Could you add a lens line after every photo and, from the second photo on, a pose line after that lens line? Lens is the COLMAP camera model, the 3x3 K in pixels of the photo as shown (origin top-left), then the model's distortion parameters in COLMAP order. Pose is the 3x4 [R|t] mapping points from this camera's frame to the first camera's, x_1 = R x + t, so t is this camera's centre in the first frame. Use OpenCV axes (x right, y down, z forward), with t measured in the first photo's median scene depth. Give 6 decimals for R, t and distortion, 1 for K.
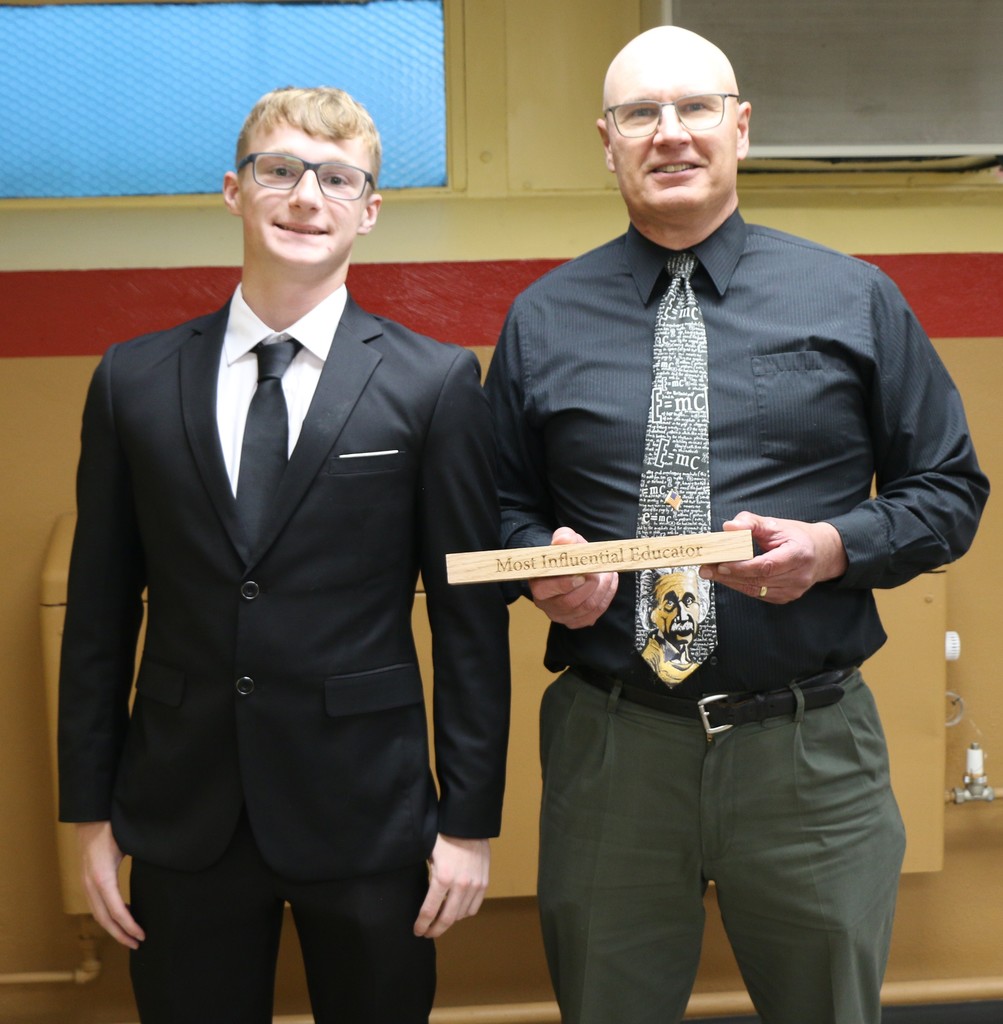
lens RADIAL K [[1708.9, 0, 498.5], [0, 1708.9, 487.3], [0, 0, 1]] dist [-0.024905, 0.000000]
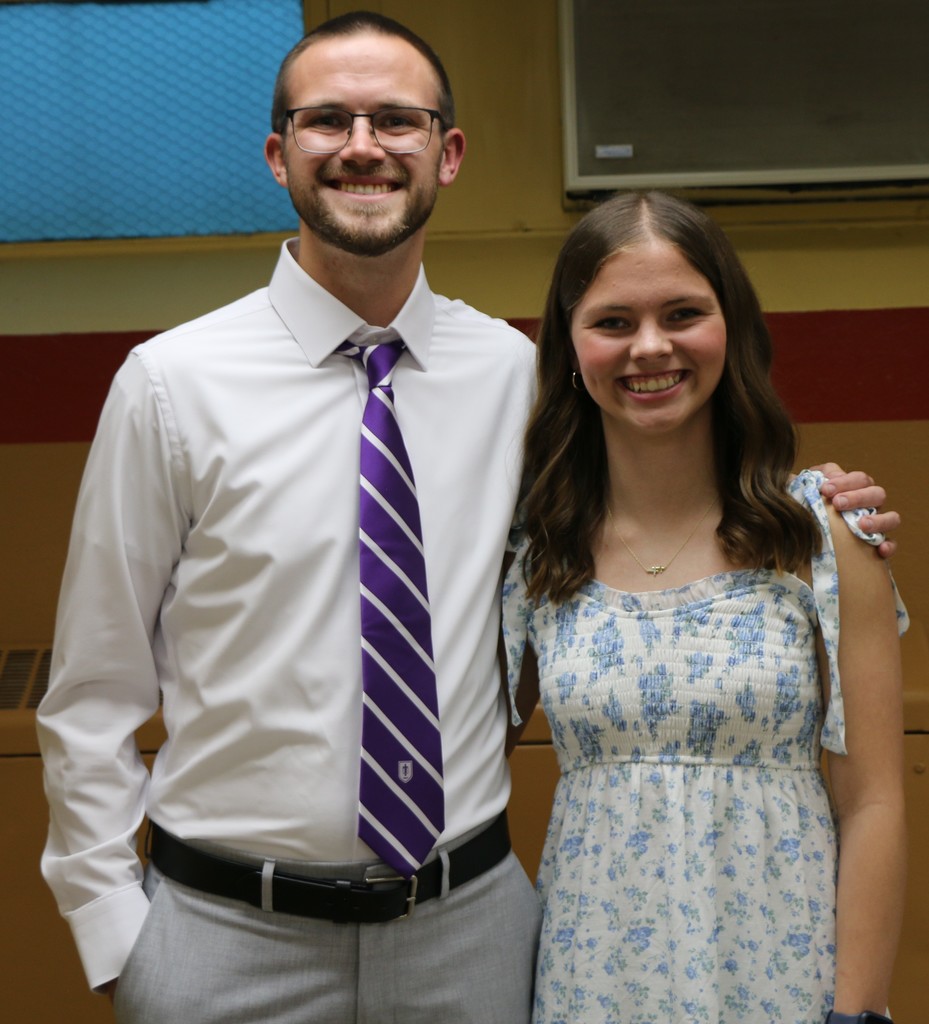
lens RADIAL K [[2198.5, 0, 460.8], [0, 2198.5, 490.2], [0, 0, 1]] dist [0.136328, 0.000000]
pose [[0.992114, -0.001304, -0.125331, 0.168316], [-0.005041, 0.998721, -0.050299, -0.006048], [0.125237, 0.050534, 0.990839, 0.009351]]
